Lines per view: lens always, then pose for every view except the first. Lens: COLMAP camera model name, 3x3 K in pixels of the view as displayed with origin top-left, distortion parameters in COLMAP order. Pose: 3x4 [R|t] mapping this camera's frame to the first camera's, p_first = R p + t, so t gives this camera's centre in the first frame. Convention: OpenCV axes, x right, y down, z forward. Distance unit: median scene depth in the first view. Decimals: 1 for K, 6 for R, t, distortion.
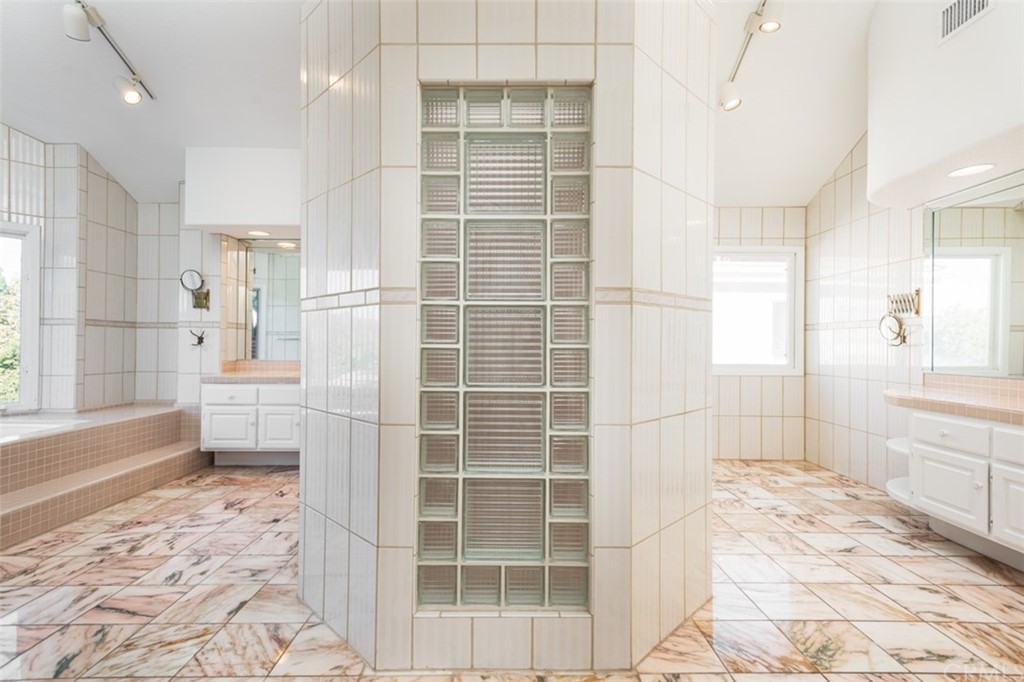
lens RADIAL K [[503.1, 0, 520.5], [0, 503.1, 341.3], [0, 0, 1]] dist [0.008944, -0.000545]
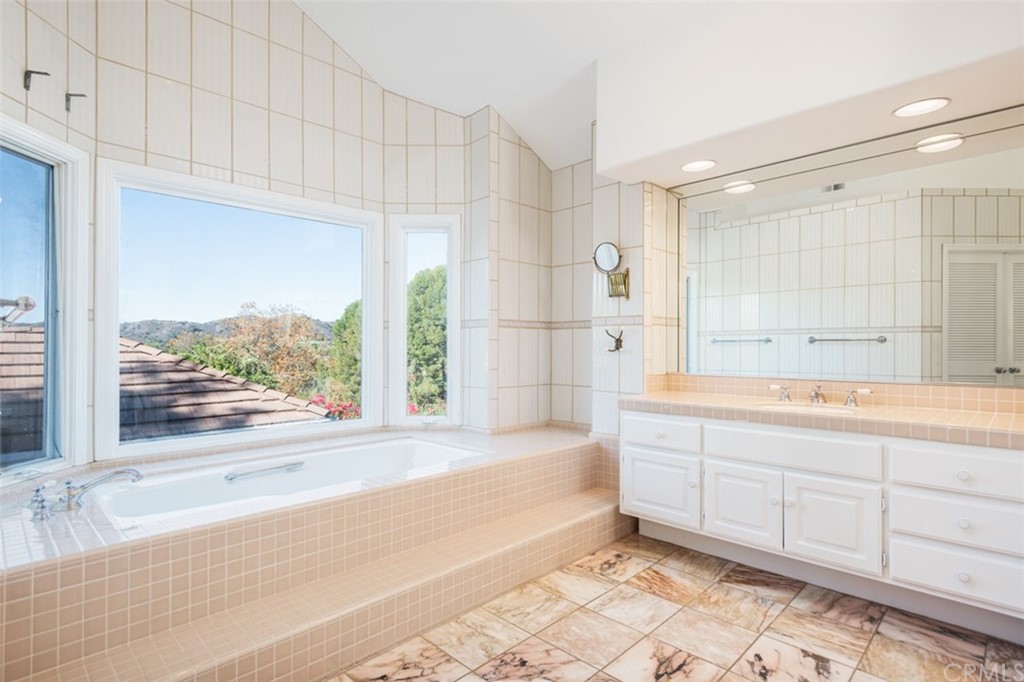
lens RADIAL K [[503.1, 0, 517.1], [0, 503.1, 343.0], [0, 0, 1]] dist [0.008944, -0.000545]
pose [[0.704796, -0.010448, -0.709333, -0.251415], [0.010633, 0.999935, -0.004163, -0.002057], [0.709330, -0.004608, 0.704861, 0.428893]]
